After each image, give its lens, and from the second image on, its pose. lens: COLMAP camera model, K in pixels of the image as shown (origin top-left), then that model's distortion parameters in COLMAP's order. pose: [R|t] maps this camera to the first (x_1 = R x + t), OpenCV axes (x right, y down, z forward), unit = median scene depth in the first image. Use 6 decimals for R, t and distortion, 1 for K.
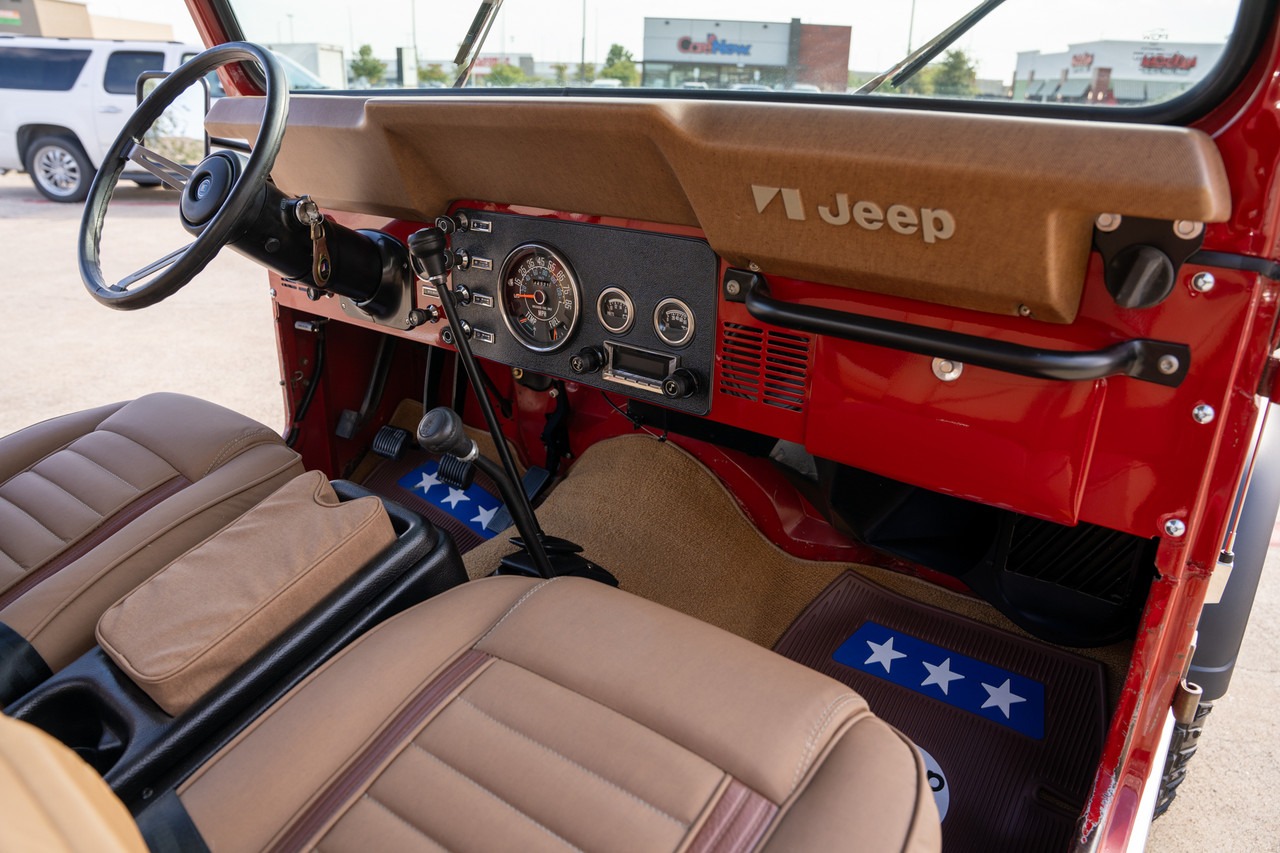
lens RADIAL K [[881.4, 0, 634.3], [0, 881.4, 429.9], [0, 0, 1]] dist [-0.185863, 0.143688]
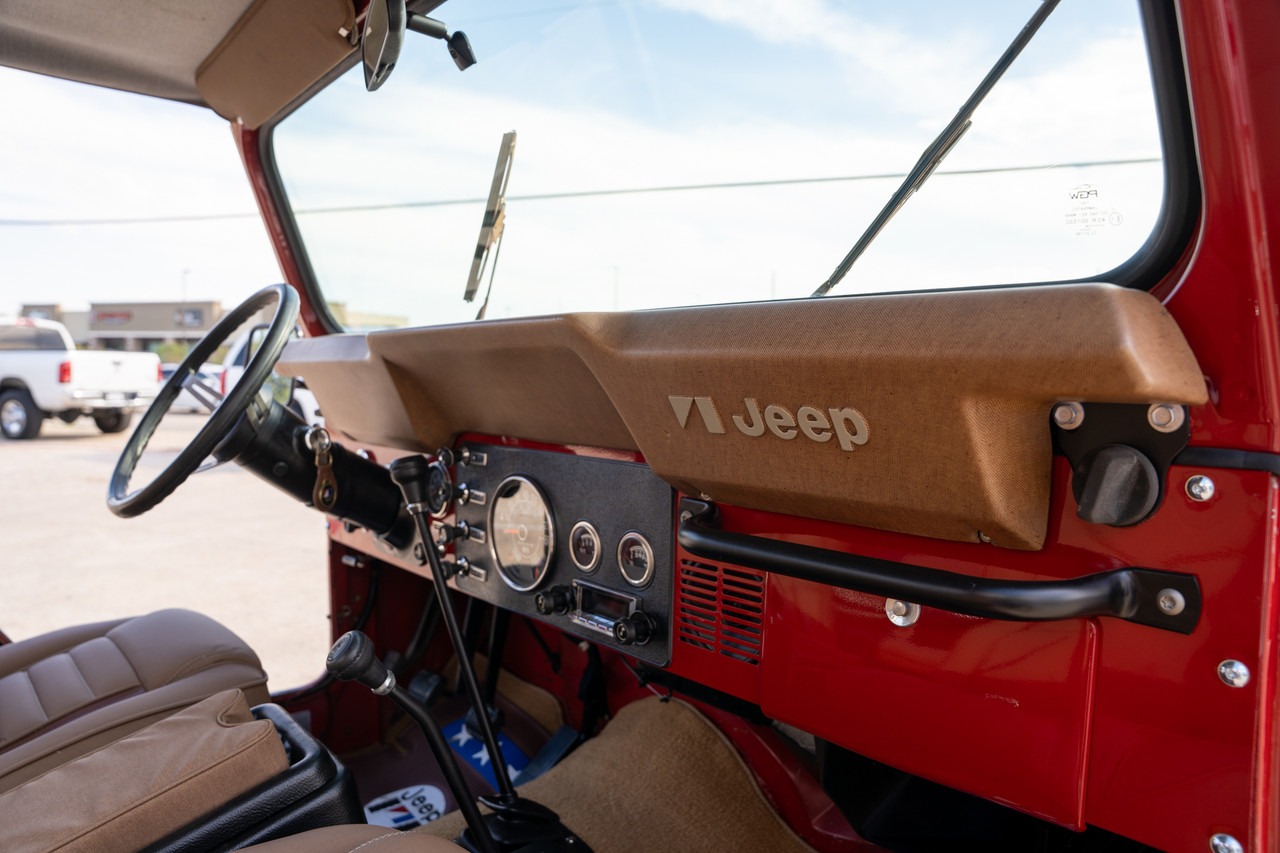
lens RADIAL K [[881.4, 0, 634.3], [0, 881.4, 429.9], [0, 0, 1]] dist [-0.185863, 0.143688]
pose [[0.975997, 0.003512, -0.217756, 0.225643], [-0.070886, 0.950546, -0.302385, 0.021996], [0.205925, 0.310563, 0.927979, 0.117868]]
